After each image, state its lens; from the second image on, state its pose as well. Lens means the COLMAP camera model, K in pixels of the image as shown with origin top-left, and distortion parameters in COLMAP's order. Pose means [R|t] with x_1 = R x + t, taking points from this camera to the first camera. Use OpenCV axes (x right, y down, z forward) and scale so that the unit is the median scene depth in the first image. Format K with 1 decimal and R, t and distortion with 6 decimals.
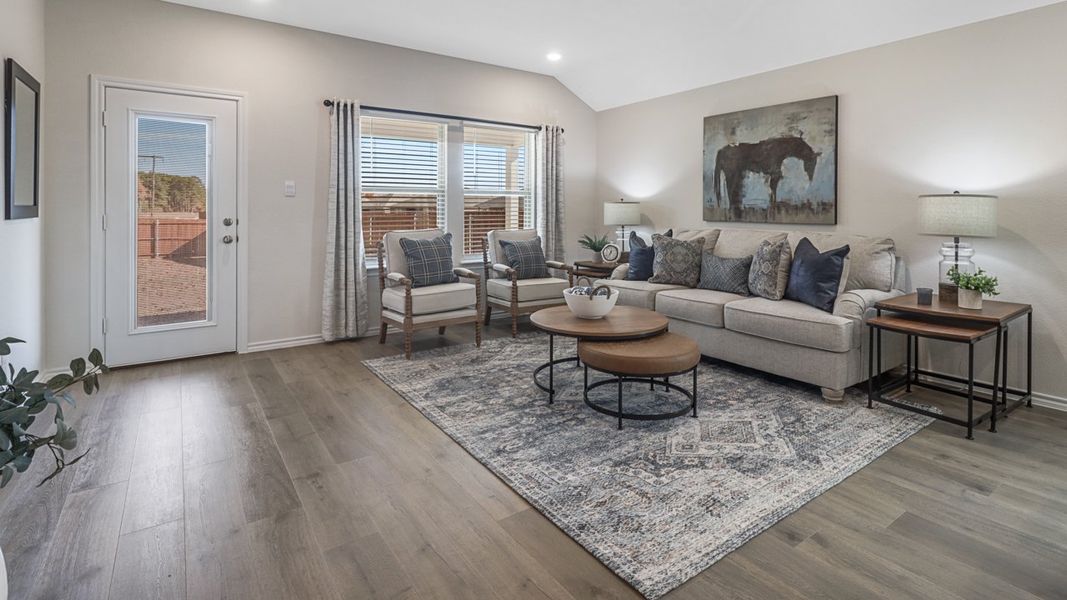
lens RADIAL K [[520.1, 0, 560.3], [0, 520.1, 211.3], [0, 0, 1]] dist [0.000580, 0.000398]
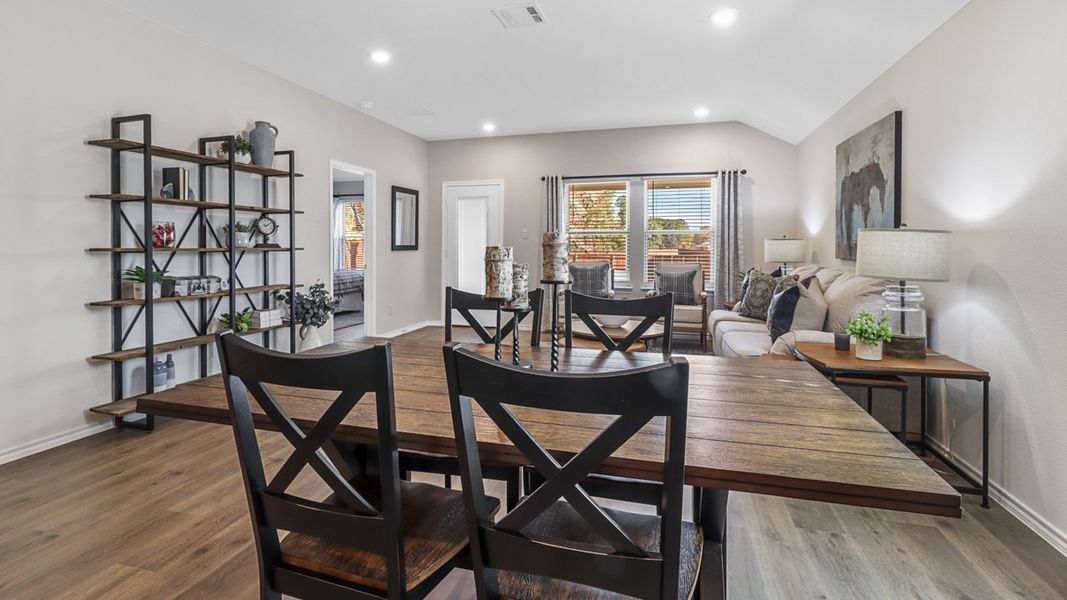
lens RADIAL K [[511.5, 0, 520.0], [0, 511.5, 250.0], [0, 0, 1]] dist [-0.000526, -0.000029]
pose [[0.606464, 0.004311, -0.795099, 0.921169], [-0.002511, 0.999991, 0.003506, 0.001915], [0.795107, -0.000130, 0.606469, 0.010484]]
